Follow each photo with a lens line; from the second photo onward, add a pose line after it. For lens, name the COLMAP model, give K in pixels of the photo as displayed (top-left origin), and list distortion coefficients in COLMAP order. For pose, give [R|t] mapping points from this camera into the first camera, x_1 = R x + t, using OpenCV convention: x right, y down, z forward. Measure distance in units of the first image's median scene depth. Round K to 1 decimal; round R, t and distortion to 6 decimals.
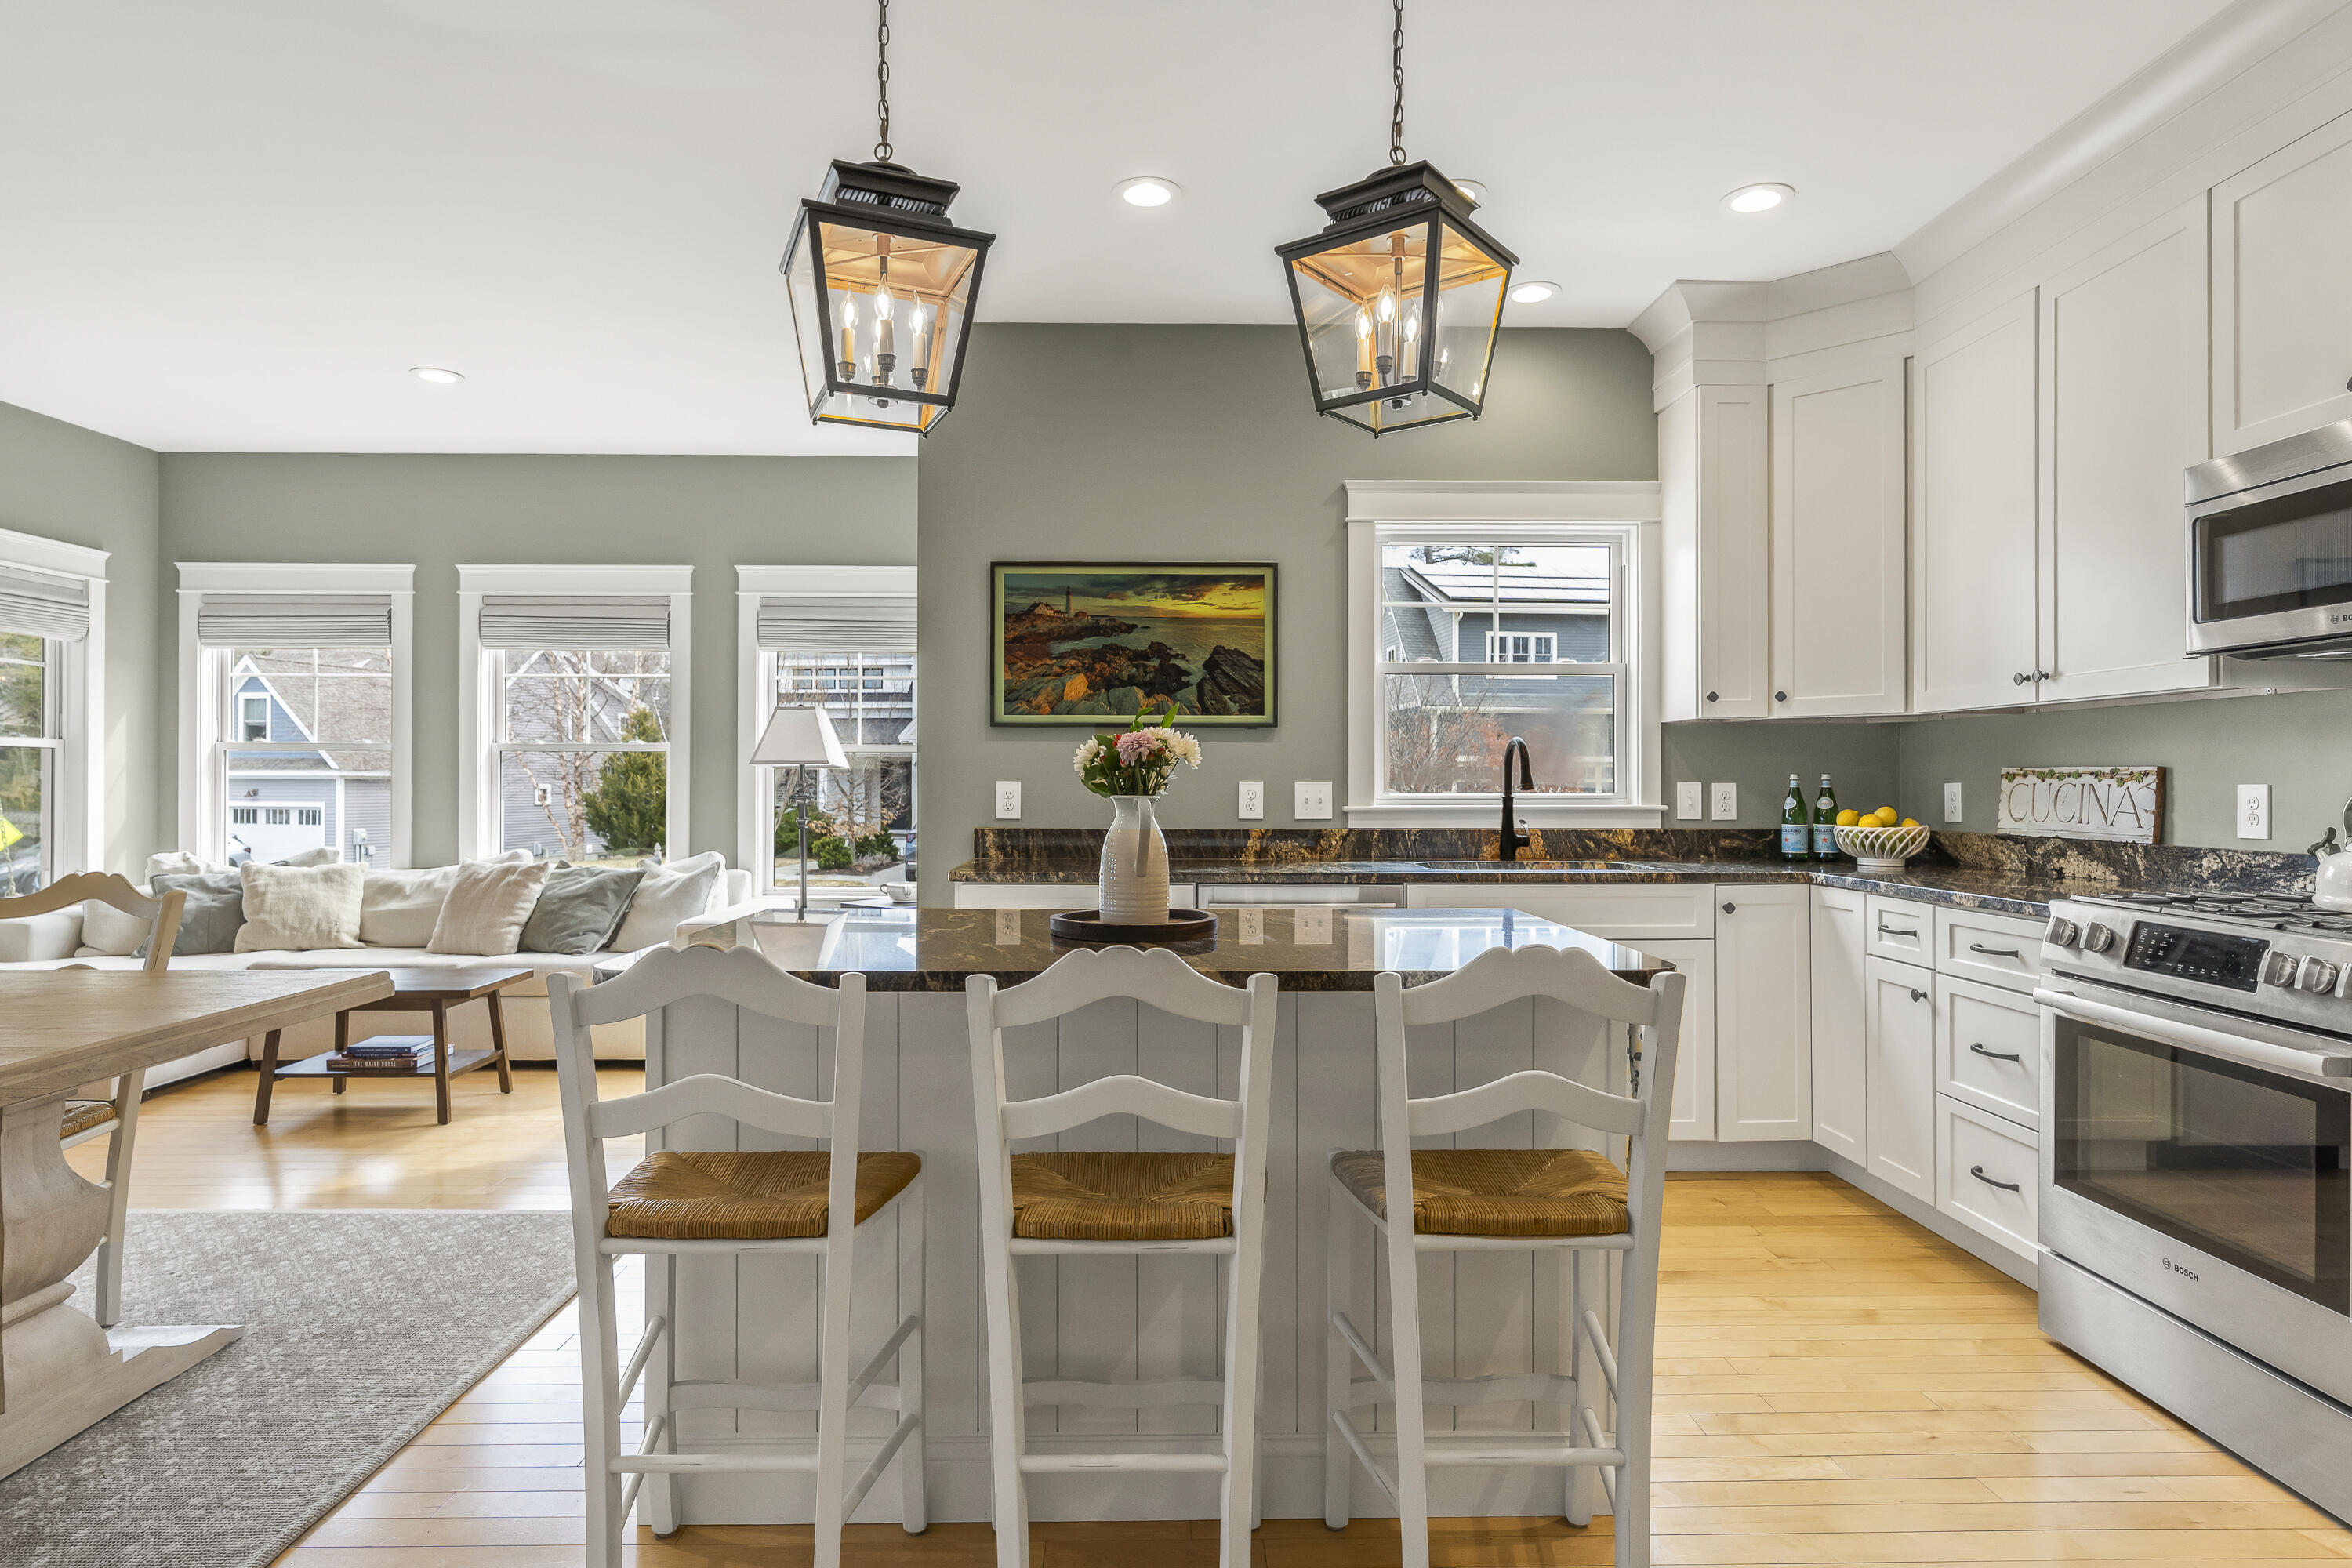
lens RADIAL K [[1287.3, 0, 1176.2], [0, 1287.3, 780.3], [0, 0, 1]] dist [-0.005017, 0.002460]
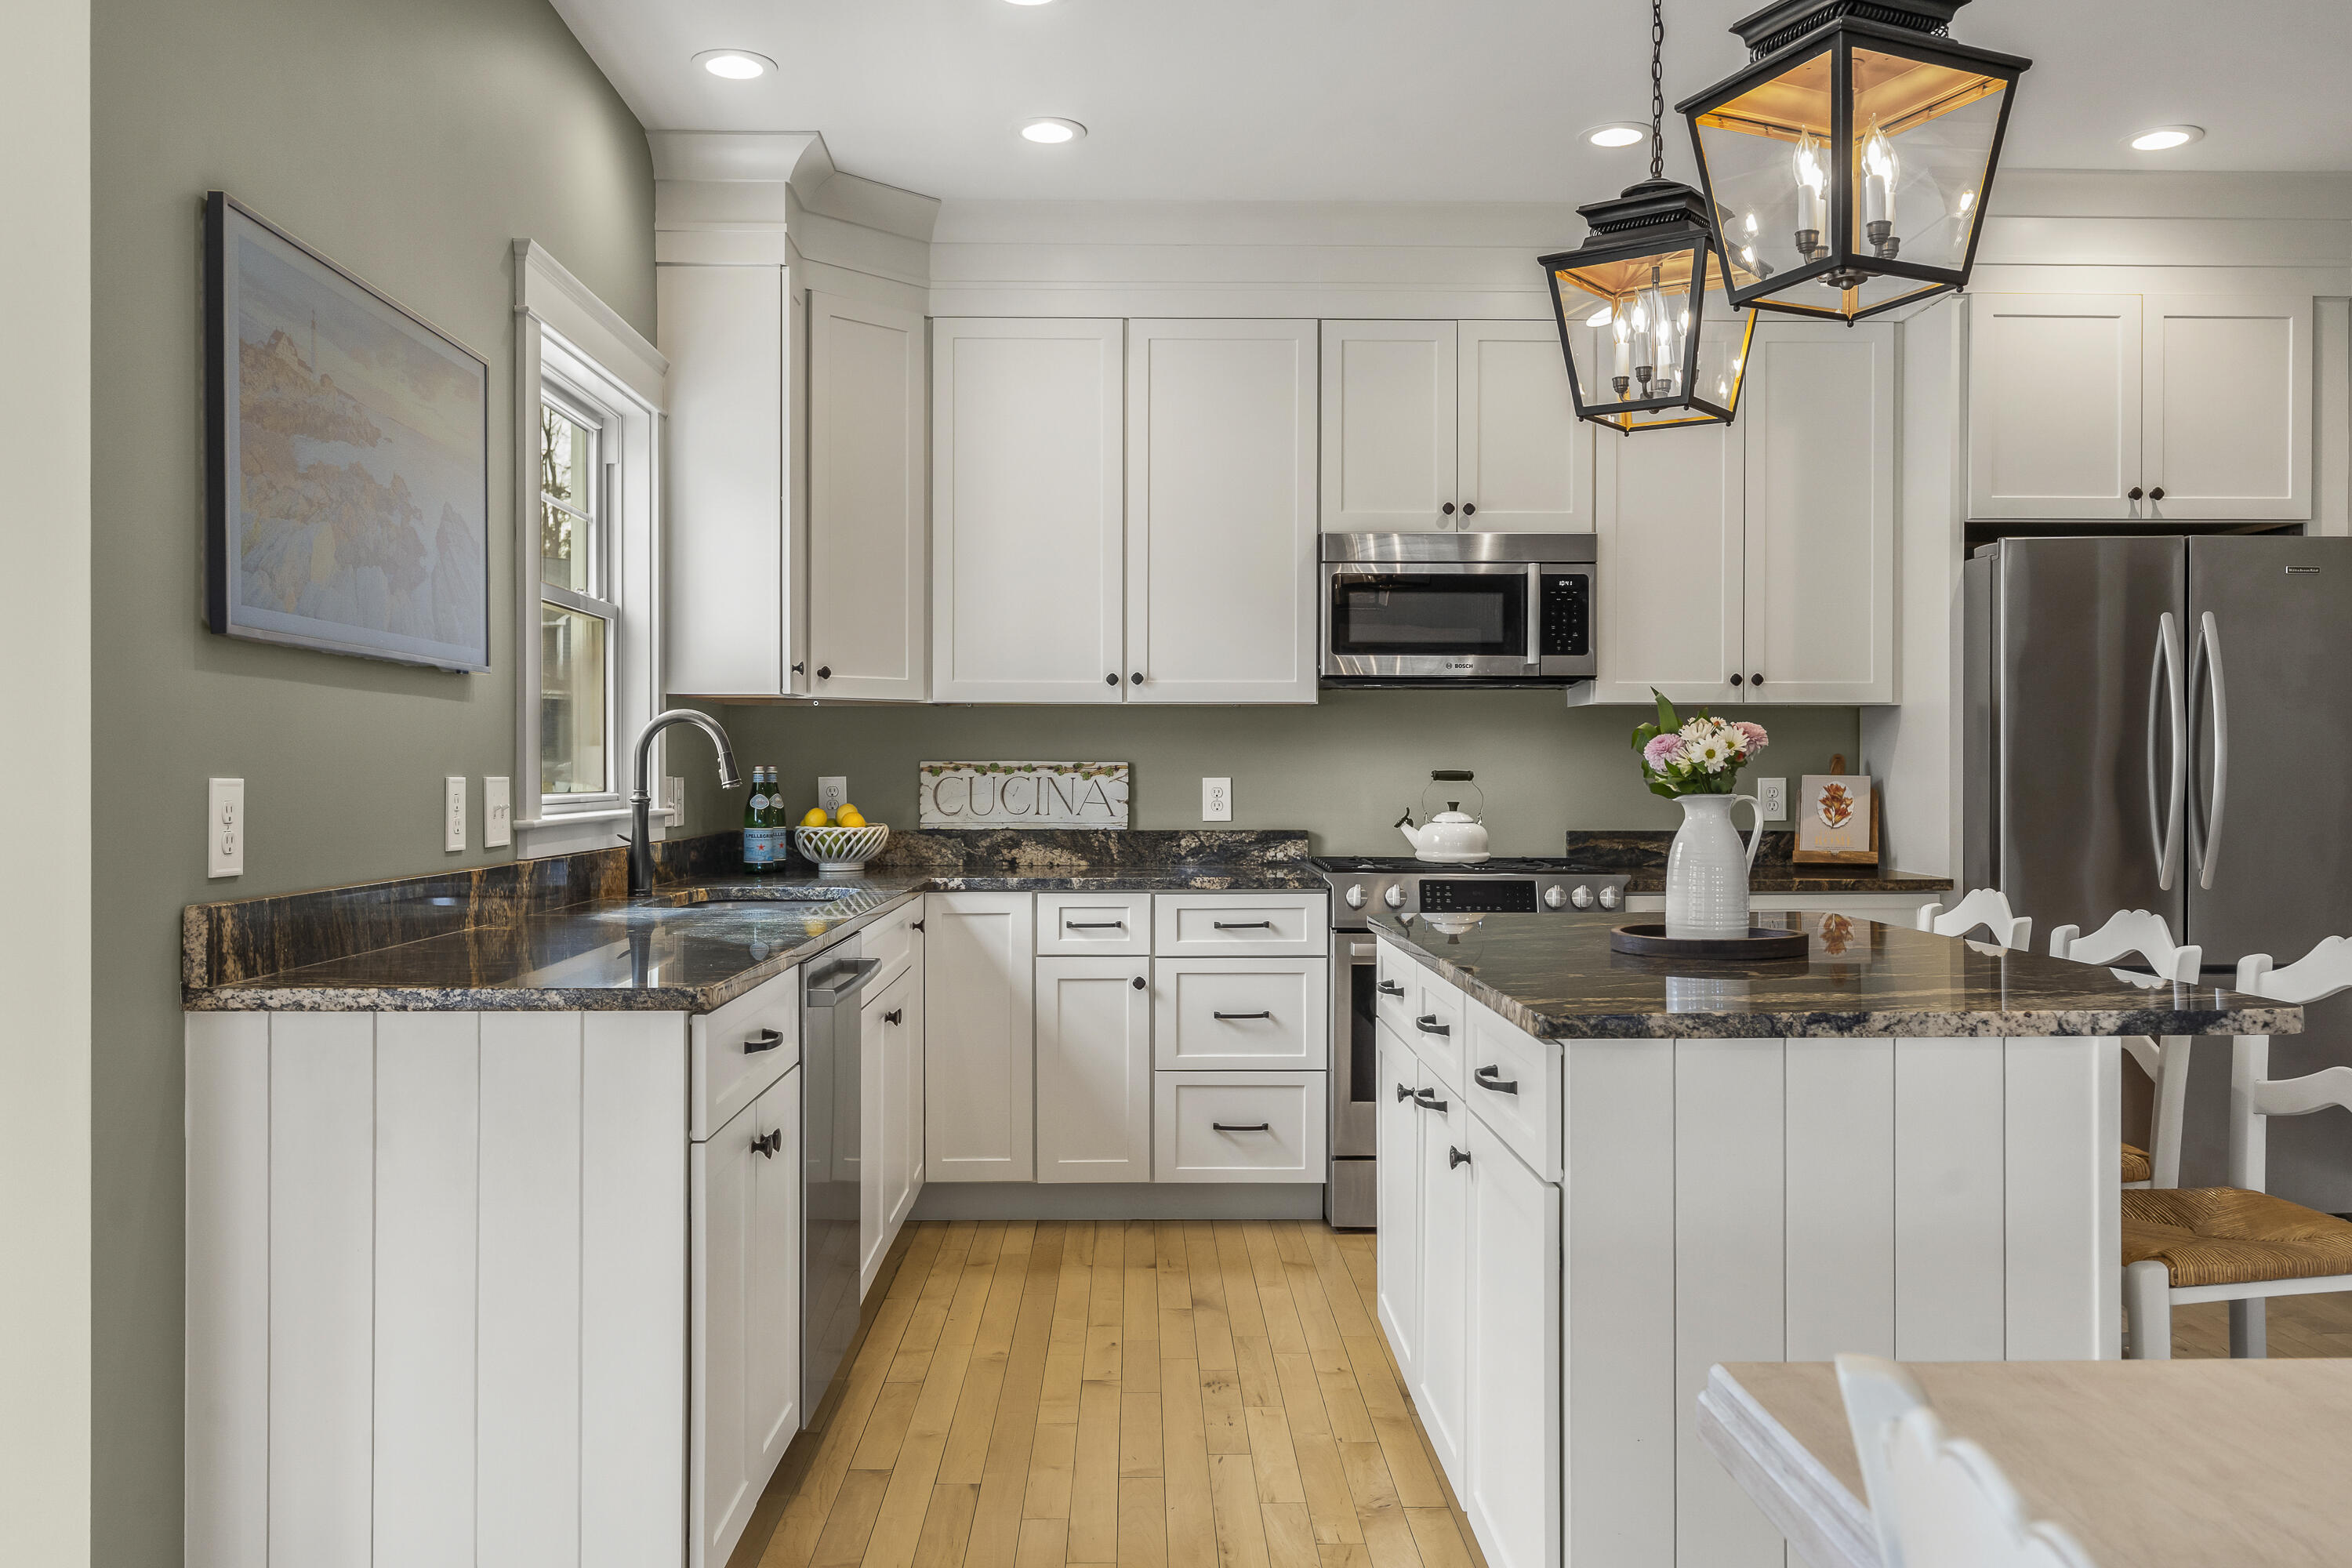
lens RADIAL K [[1886.7, 0, 1176.0], [0, 1886.7, 784.0], [0, 0, 1]] dist [-0.002847, 0.000688]
pose [[-0.003730, -0.006701, 0.999971, -0.693801], [-0.002367, 0.999975, 0.006692, -0.002007], [-0.999990, -0.002342, -0.003745, 0.723715]]
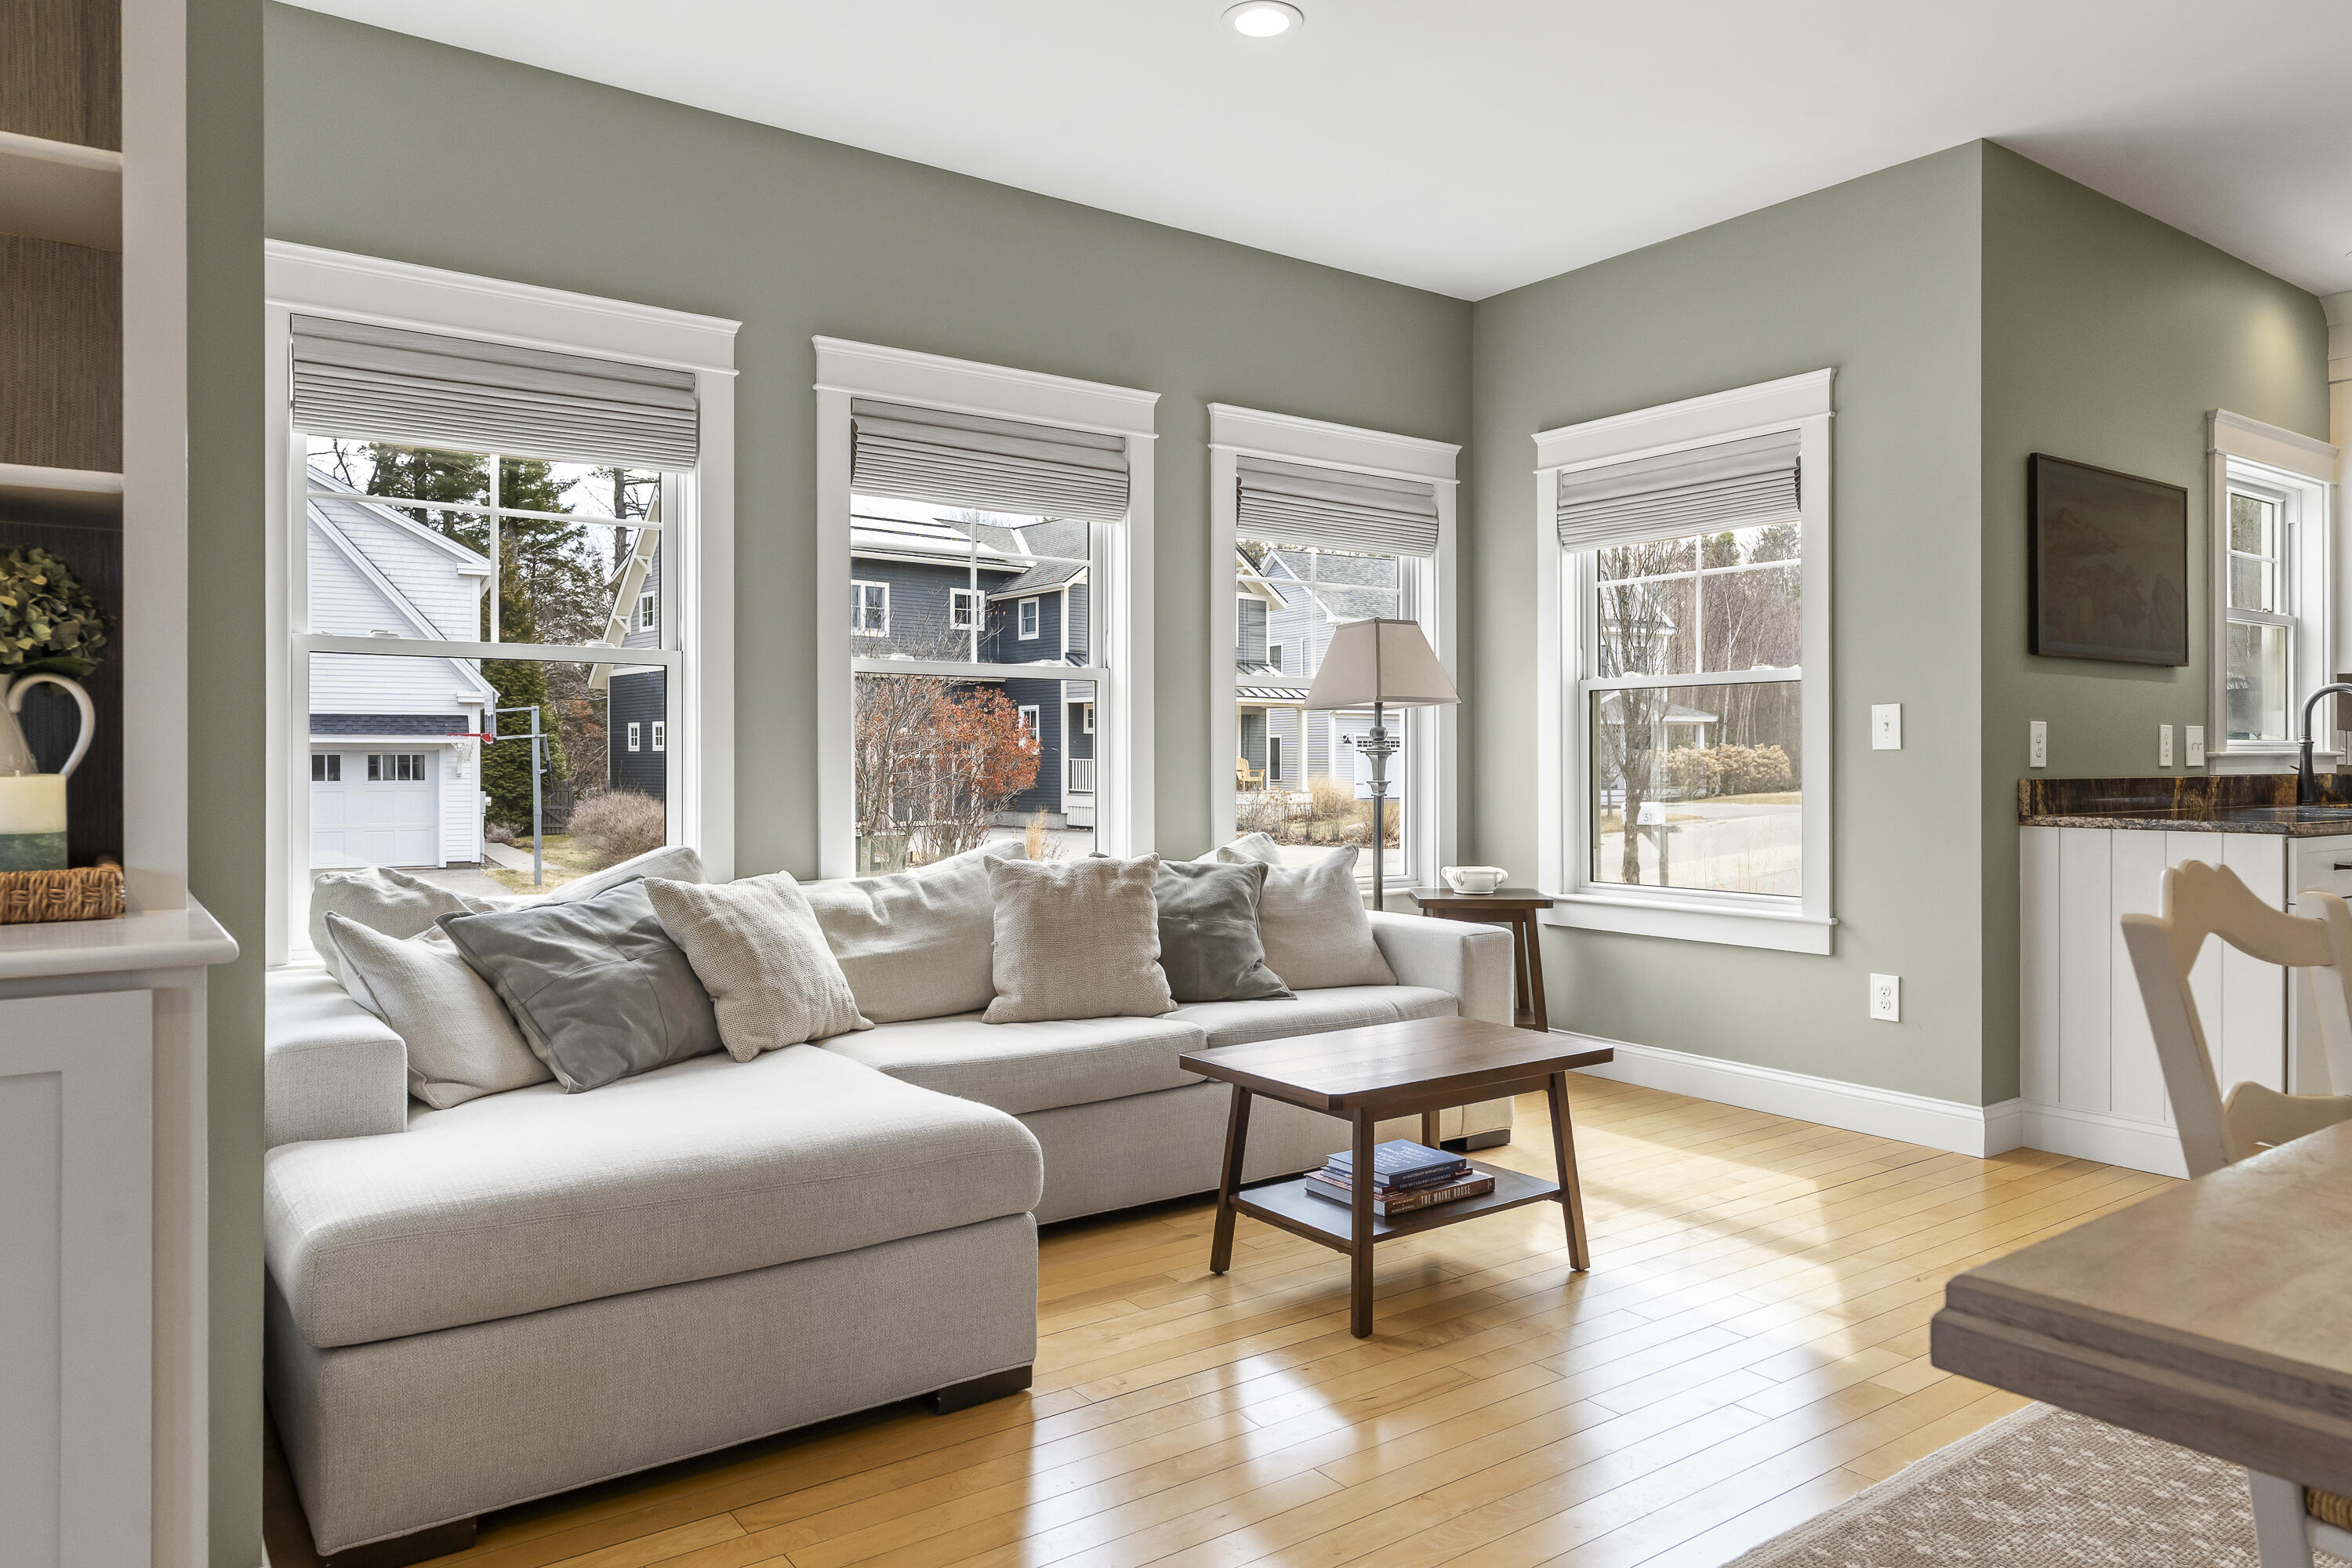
lens RADIAL K [[1532.2, 0, 1178.0], [0, 1532.2, 761.6], [0, 0, 1]] dist [-0.003134, 0.001720]
pose [[0.820734, -0.002852, 0.571304, -1.146308], [0.002040, 0.999996, 0.002061, 0.023401], [-0.571308, -0.000526, 0.820736, 0.513239]]
